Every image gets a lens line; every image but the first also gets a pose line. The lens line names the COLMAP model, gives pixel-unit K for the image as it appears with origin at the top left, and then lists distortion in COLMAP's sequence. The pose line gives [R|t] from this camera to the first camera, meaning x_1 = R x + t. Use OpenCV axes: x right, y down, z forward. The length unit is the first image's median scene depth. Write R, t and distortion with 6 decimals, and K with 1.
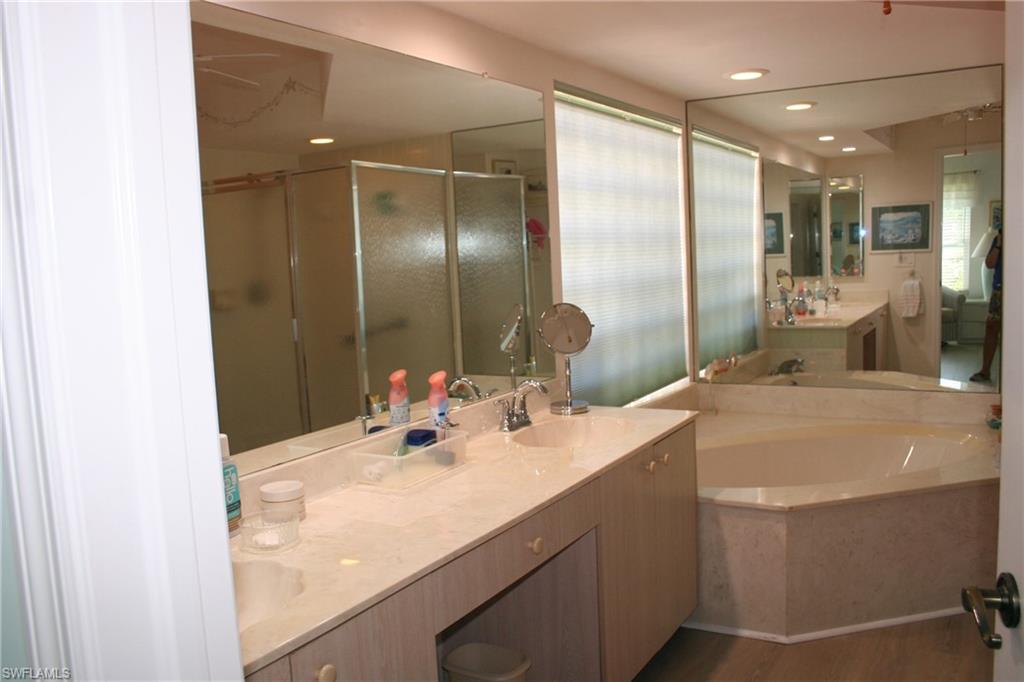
lens RADIAL K [[870.5, 0, 510.9], [0, 870.5, 342.7], [0, 0, 1]] dist [-0.144205, 0.118685]
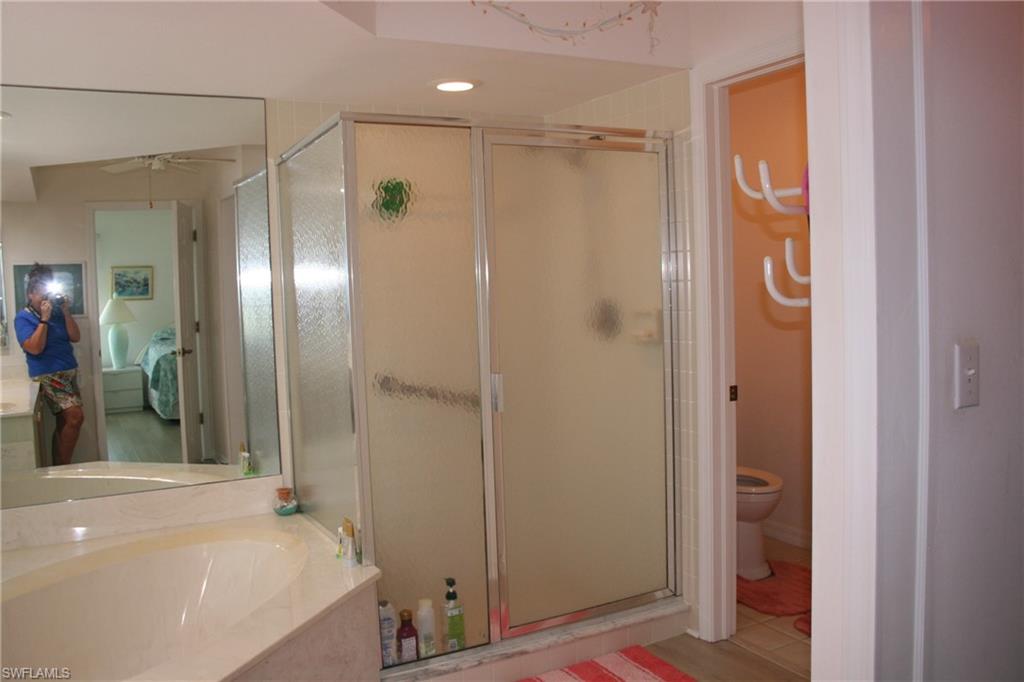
lens RADIAL K [[870.5, 0, 513.9], [0, 870.5, 339.9], [0, 0, 1]] dist [-0.144205, 0.118685]
pose [[0.526920, -0.024660, 0.849557, -0.018036], [0.098386, 0.994629, -0.032151, -0.012166], [-0.844201, 0.100525, 0.526516, 0.162395]]
